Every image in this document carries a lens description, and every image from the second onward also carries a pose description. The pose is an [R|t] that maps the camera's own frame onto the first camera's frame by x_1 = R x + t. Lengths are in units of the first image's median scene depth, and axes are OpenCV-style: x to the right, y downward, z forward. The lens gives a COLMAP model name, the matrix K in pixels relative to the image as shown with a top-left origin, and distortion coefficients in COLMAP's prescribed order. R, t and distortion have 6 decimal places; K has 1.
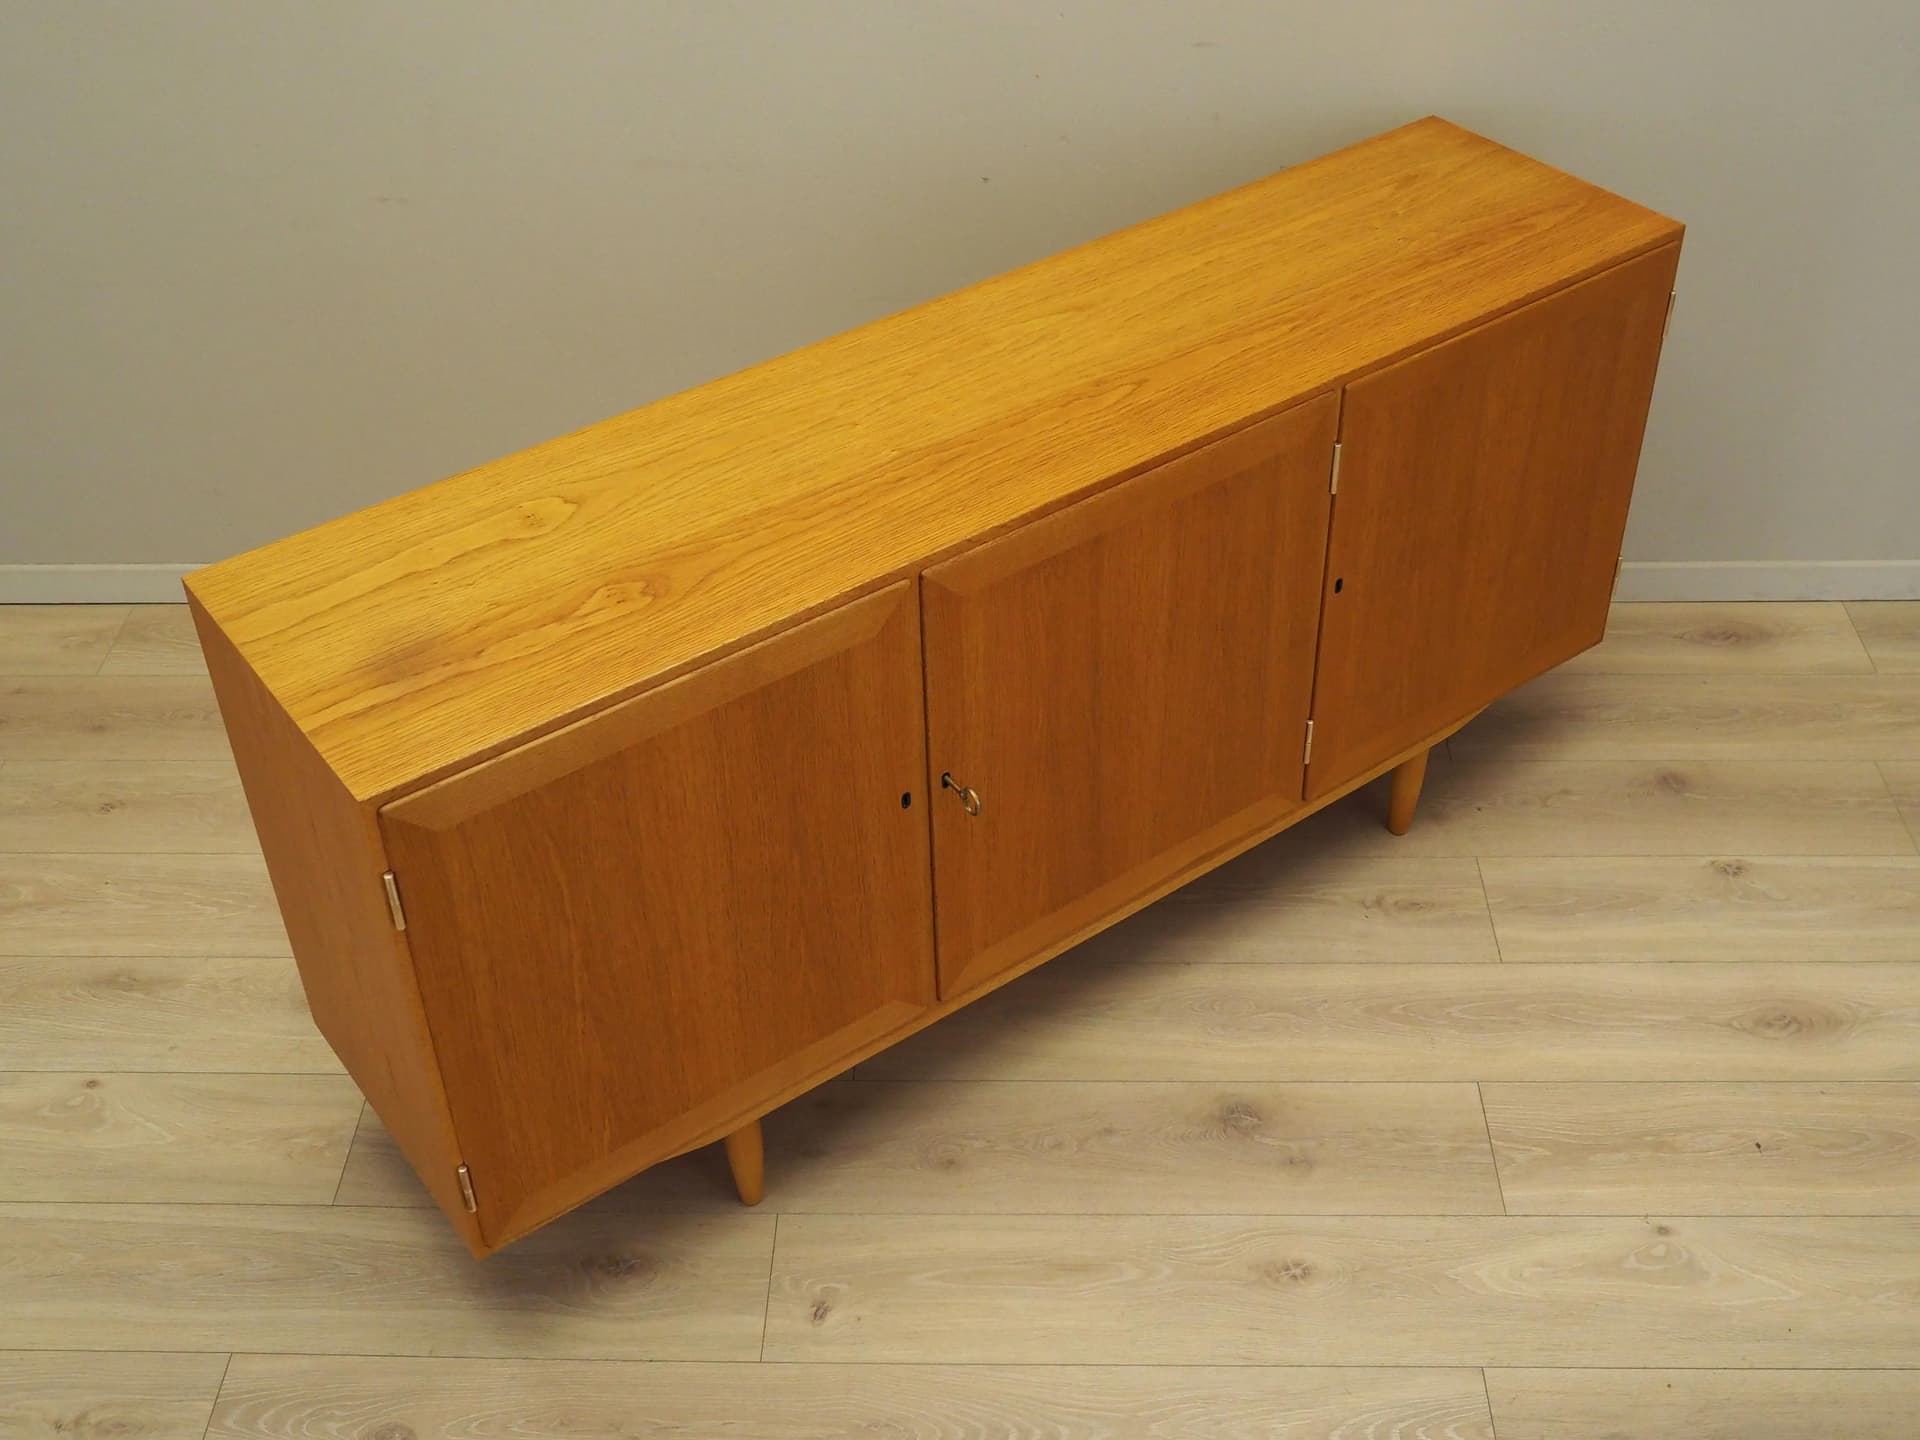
lens RADIAL K [[2205.9, 0, 960.0], [0, 2205.9, 720.0], [0, 0, 1]] dist [-0.005618, 0.007917]
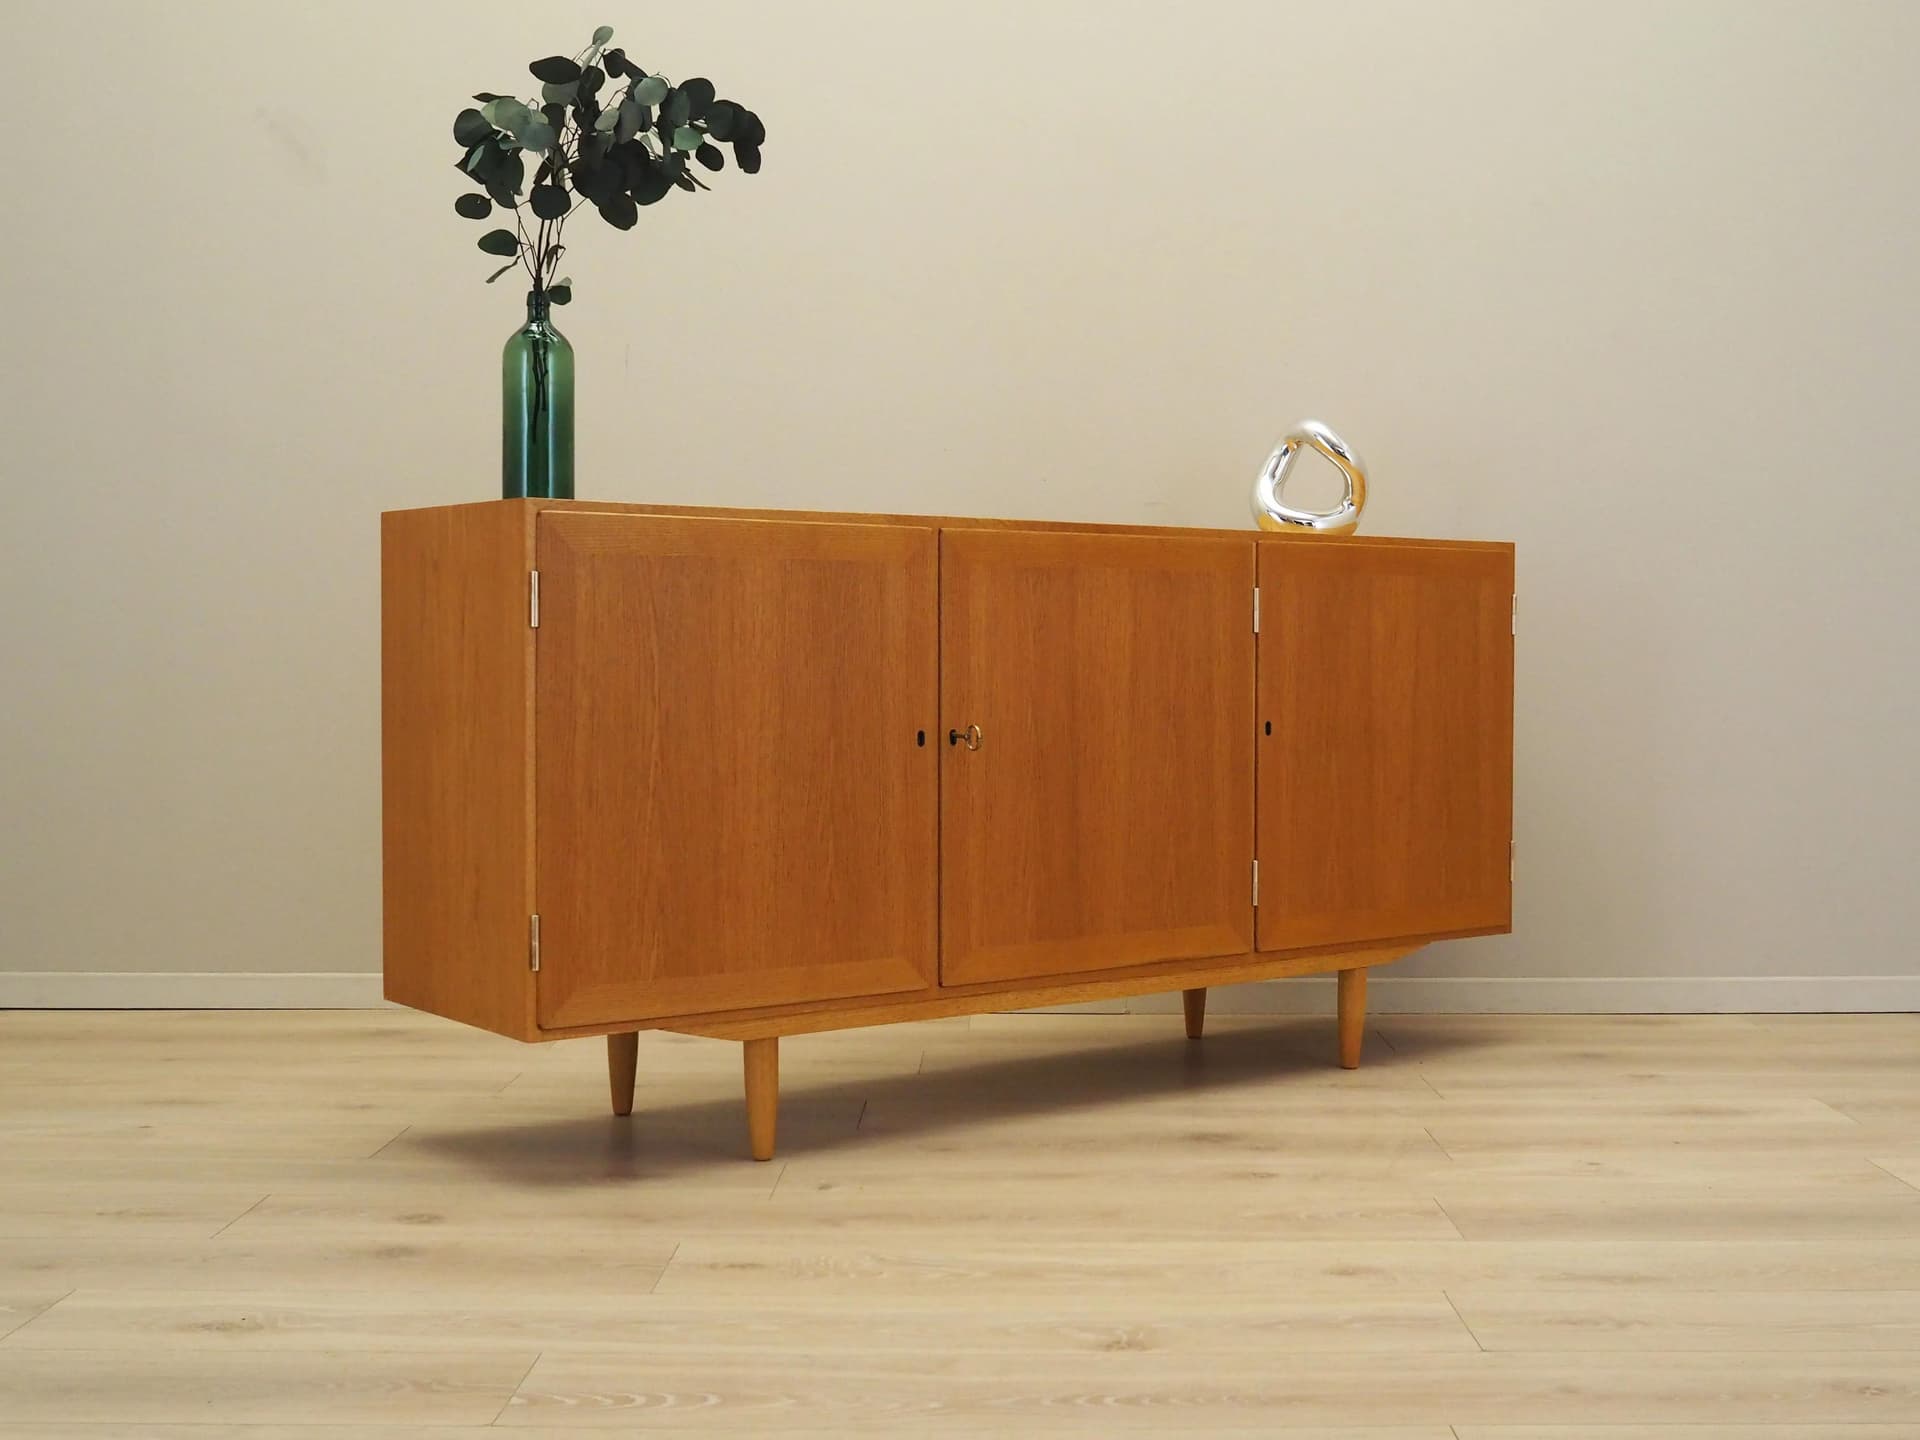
lens RADIAL K [[2215.2, 0, 960.0], [0, 2215.2, 720.0], [0, 0, 1]] dist [0.001899, -0.014816]
pose [[0.999677, 0.022746, -0.011373, 0.010346], [-0.024977, 0.794074, -0.607308, 0.701993], [-0.004782, 0.607396, 0.794385, -0.004423]]
